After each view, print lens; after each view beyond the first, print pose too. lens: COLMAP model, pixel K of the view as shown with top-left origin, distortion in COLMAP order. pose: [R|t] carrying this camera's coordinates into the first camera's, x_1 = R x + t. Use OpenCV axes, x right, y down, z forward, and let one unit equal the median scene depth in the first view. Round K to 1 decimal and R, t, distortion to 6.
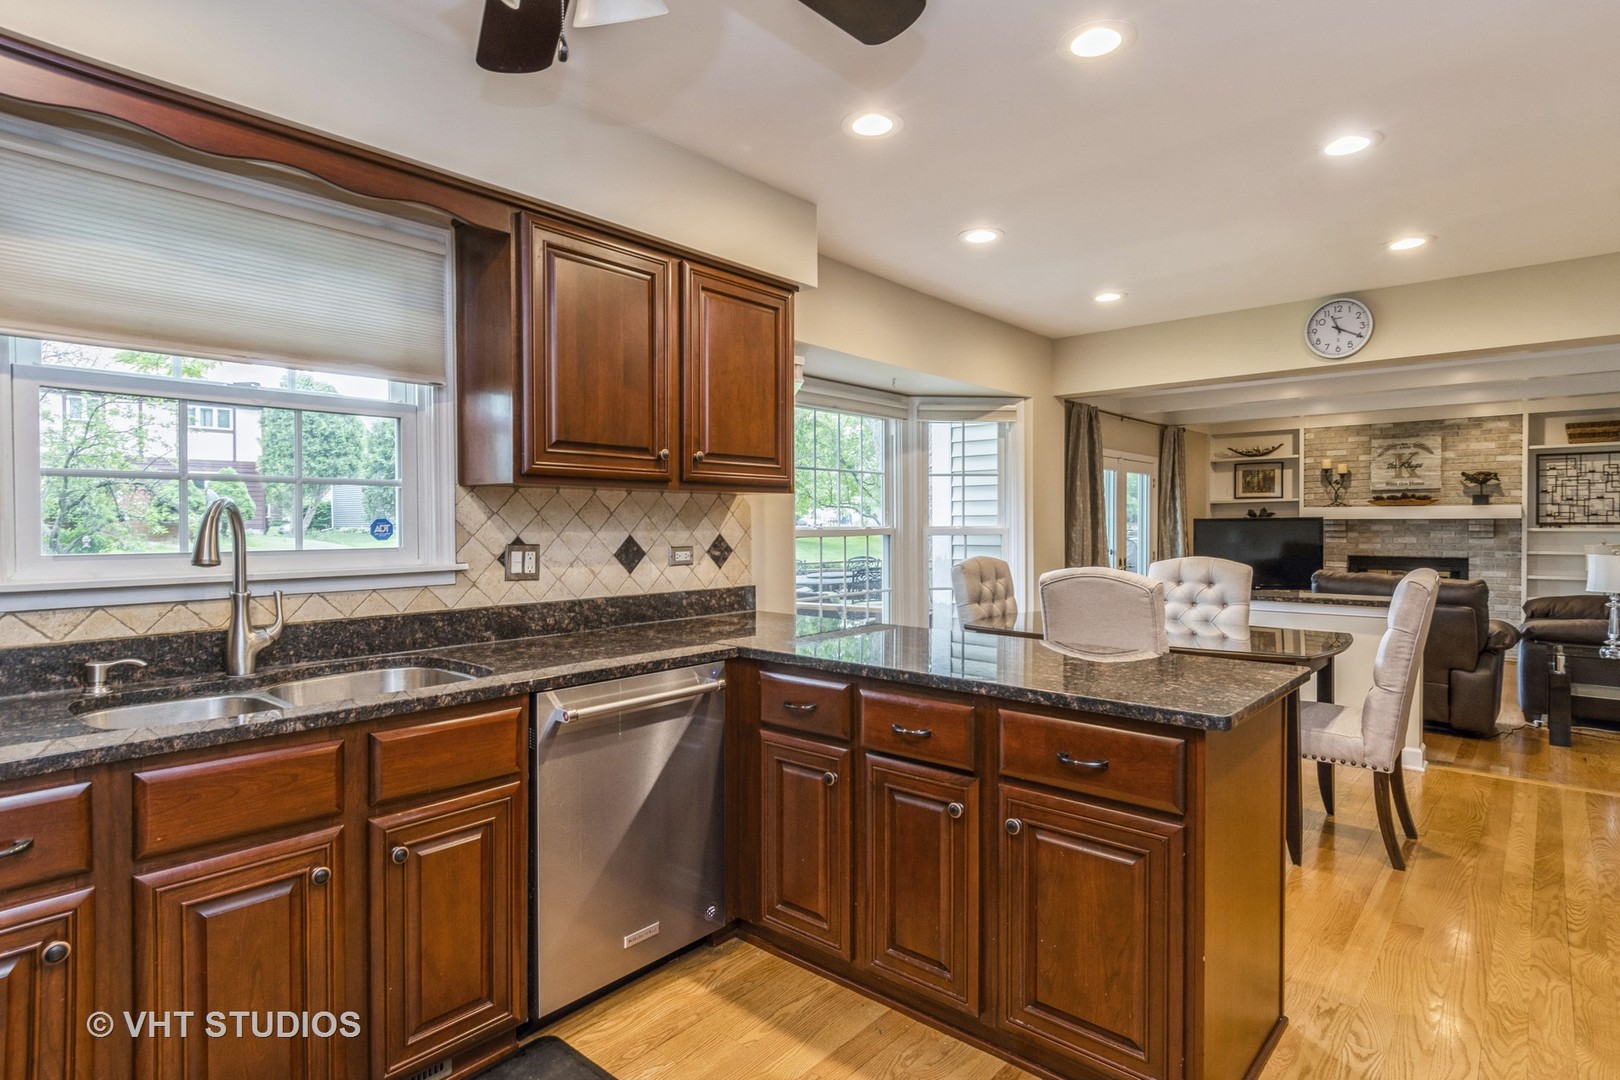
lens RADIAL K [[850.9, 0, 796.6], [0, 850.9, 527.5], [0, 0, 1]] dist [0.001623, -0.007119]
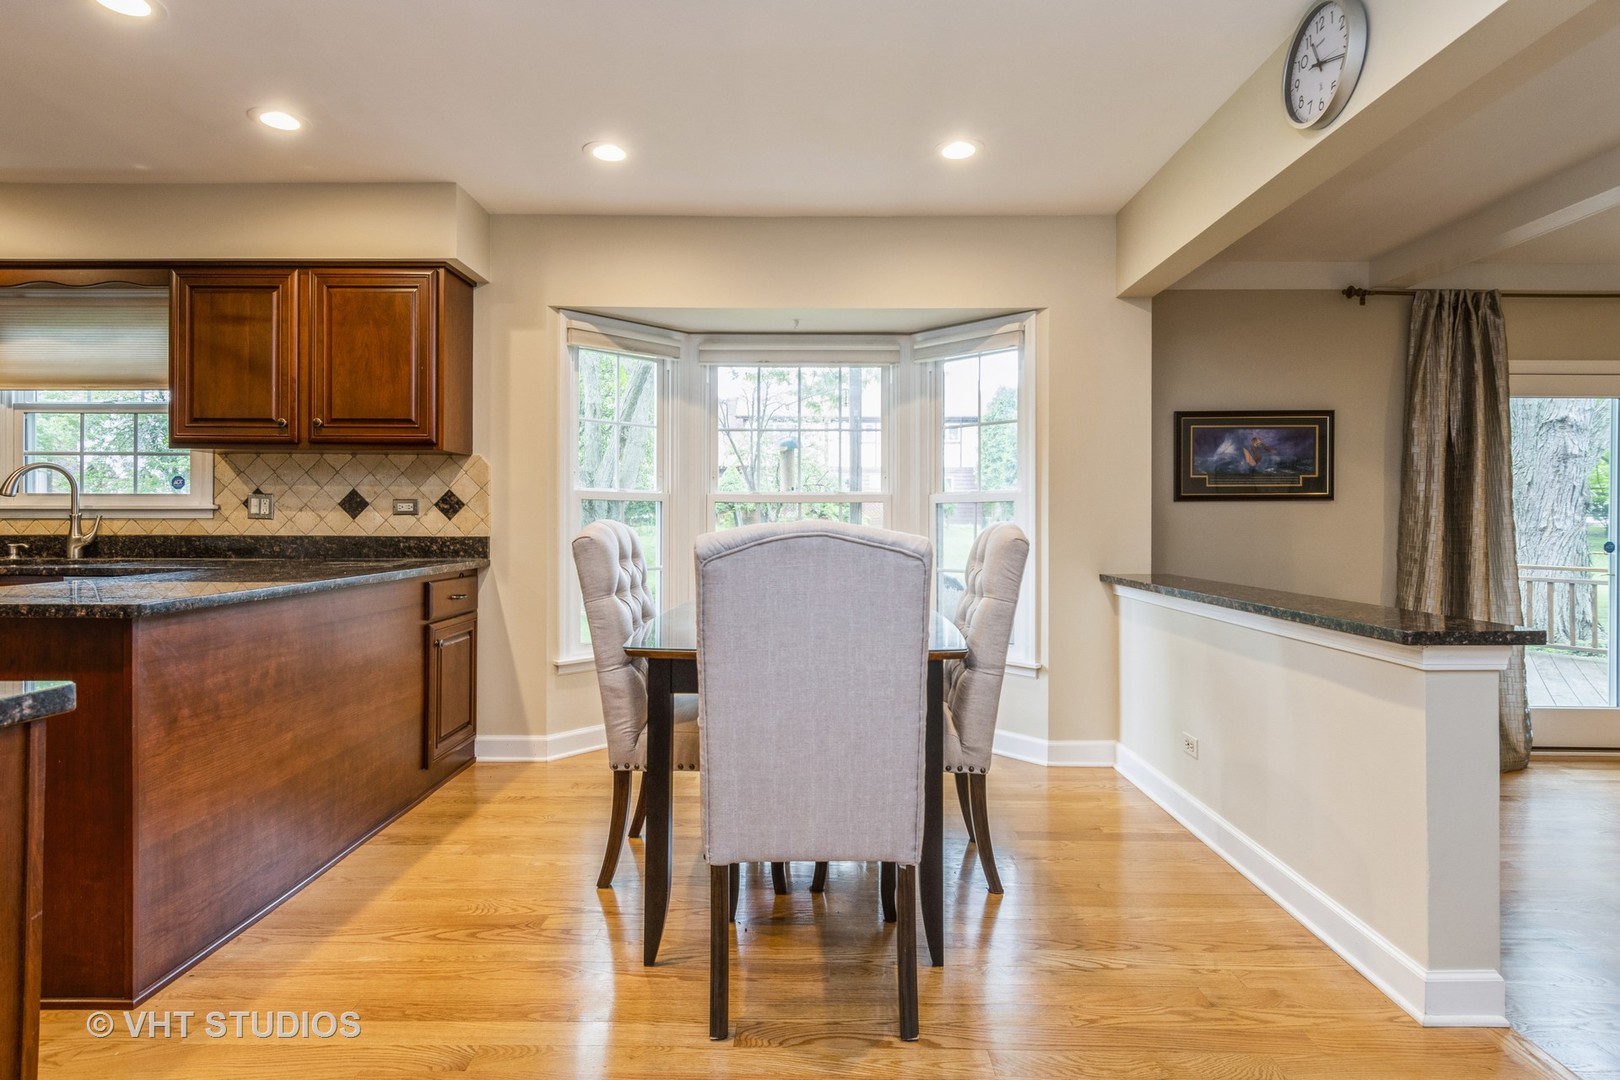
lens RADIAL K [[850.9, 0, 798.2], [0, 850.9, 523.0], [0, 0, 1]] dist [0.001623, -0.007119]
pose [[0.650217, 0.007067, -0.759716, 0.436764], [-0.010816, 0.999942, 0.000045, 0.019127], [0.759672, 0.008188, 0.650255, 0.244899]]
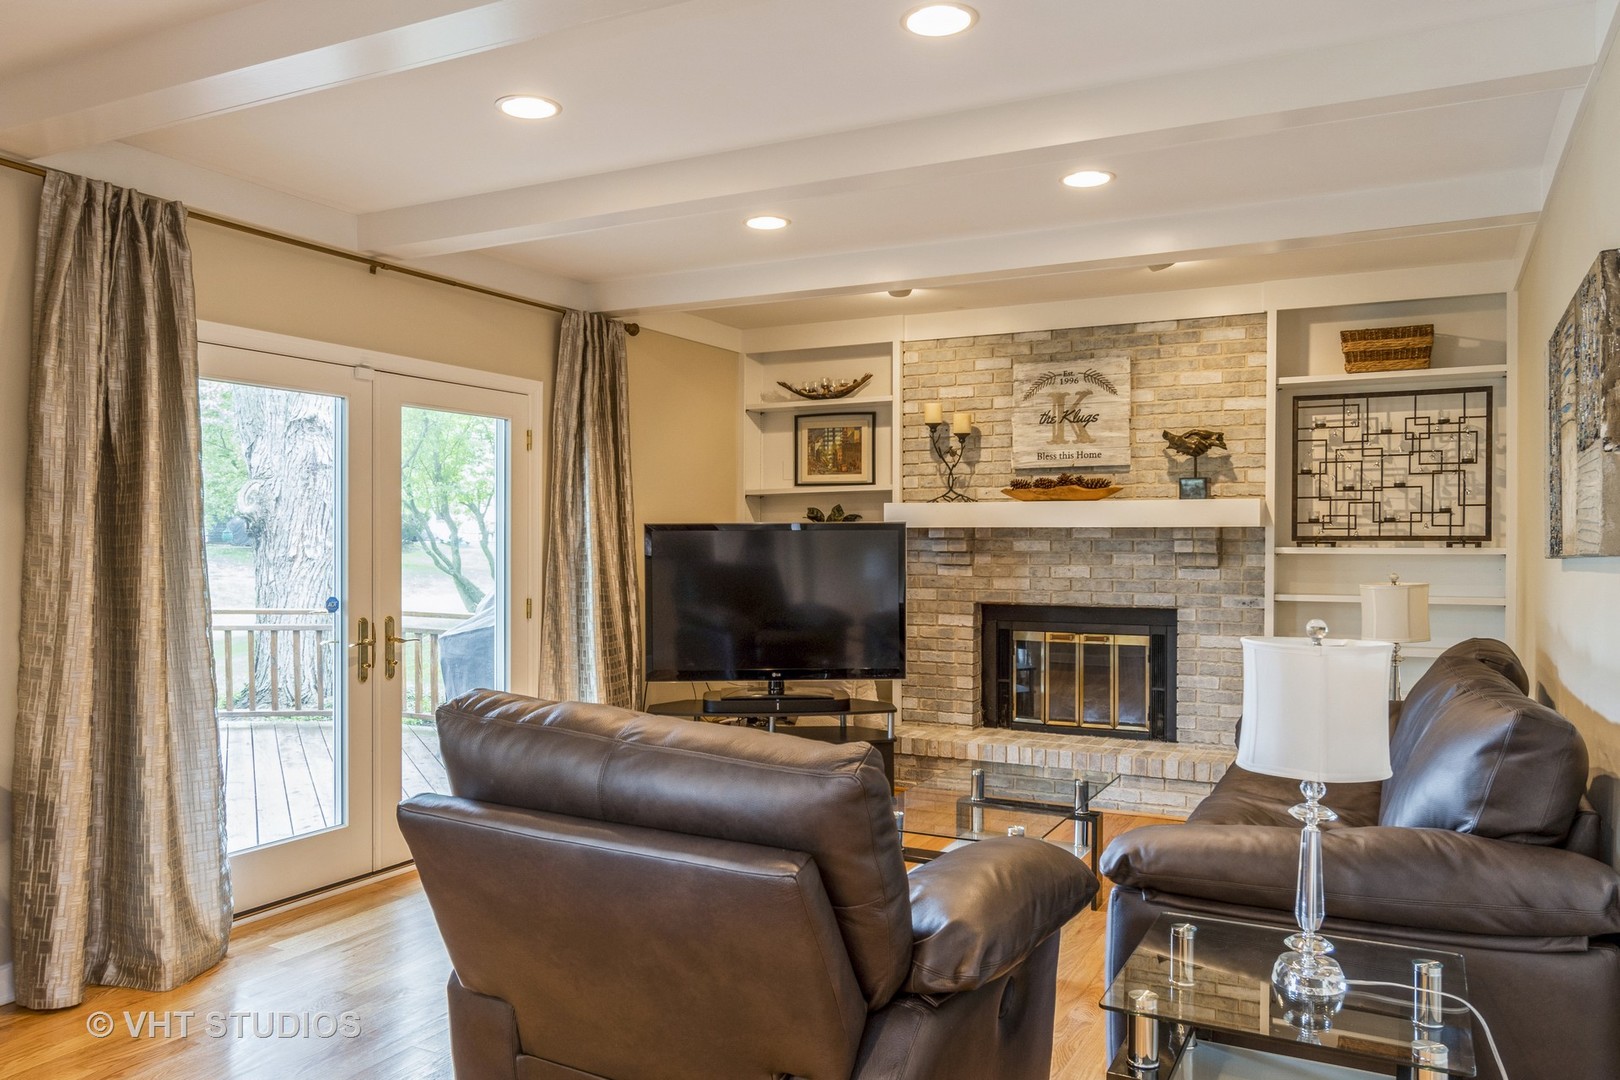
lens RADIAL K [[1187.2, 0, 817.0], [0, 1187.2, 541.6], [0, 0, 1]] dist [0.008199, 0.002508]
pose [[0.968678, 0.004993, 0.248268, 0.442175], [-0.004441, 0.999986, -0.002785, 0.000468], [-0.248279, 0.001595, 0.968687, 0.409865]]
